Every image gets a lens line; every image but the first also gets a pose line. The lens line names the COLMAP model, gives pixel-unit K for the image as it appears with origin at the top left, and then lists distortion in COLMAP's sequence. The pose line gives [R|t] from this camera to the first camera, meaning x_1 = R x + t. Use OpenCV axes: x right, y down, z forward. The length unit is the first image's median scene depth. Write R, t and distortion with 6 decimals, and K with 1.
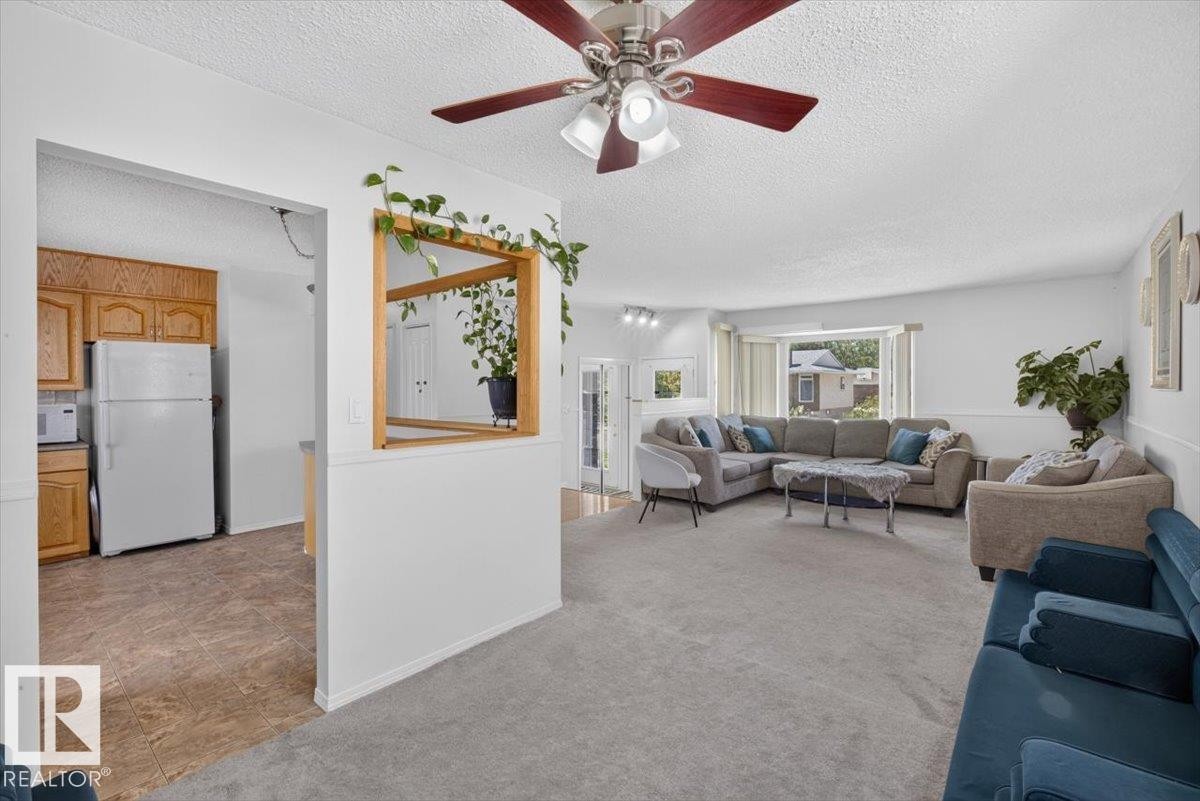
lens RADIAL K [[533.1, 0, 597.6], [0, 533.1, 393.4], [0, 0, 1]] dist [-0.010592, 0.003243]
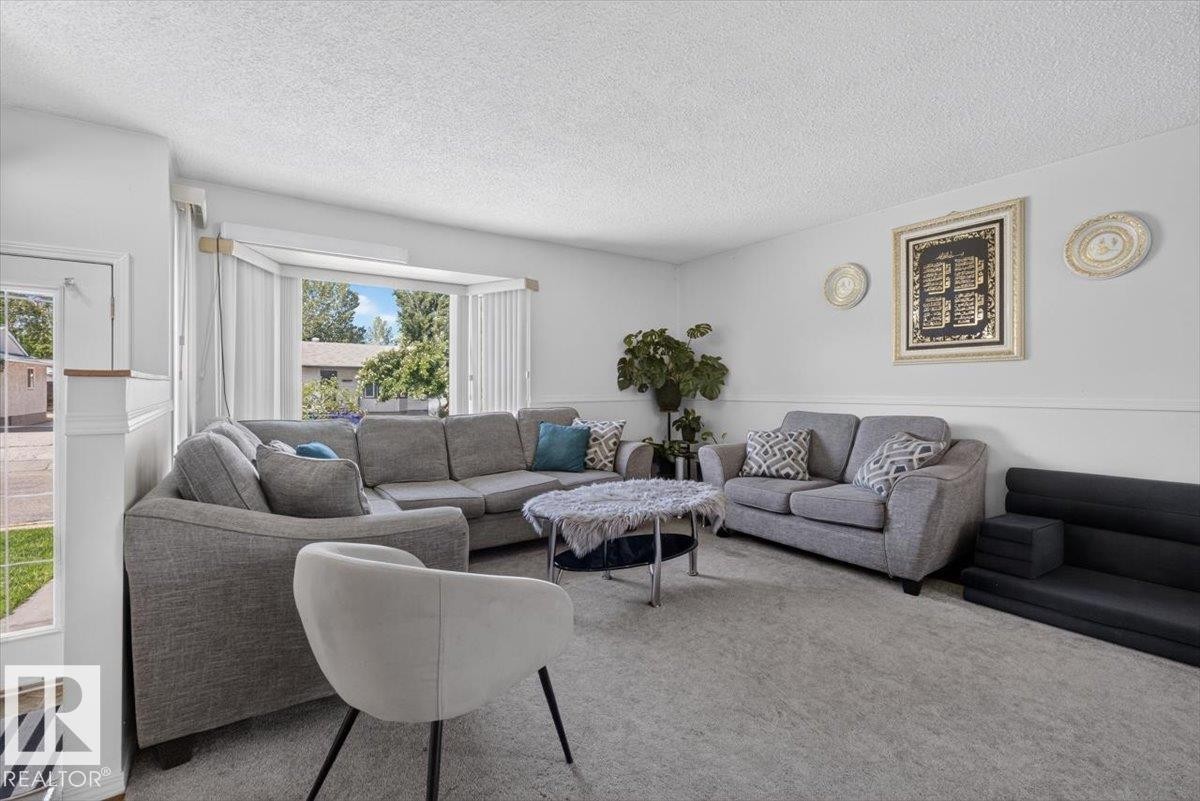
lens RADIAL K [[533.1, 0, 602.7], [0, 533.1, 393.4], [0, 0, 1]] dist [-0.010592, 0.003243]
pose [[0.249126, -0.004333, 0.968461, -0.098553], [0.009158, 0.999956, 0.002118, 0.026898], [-0.968428, 0.008341, 0.249155, 0.775691]]
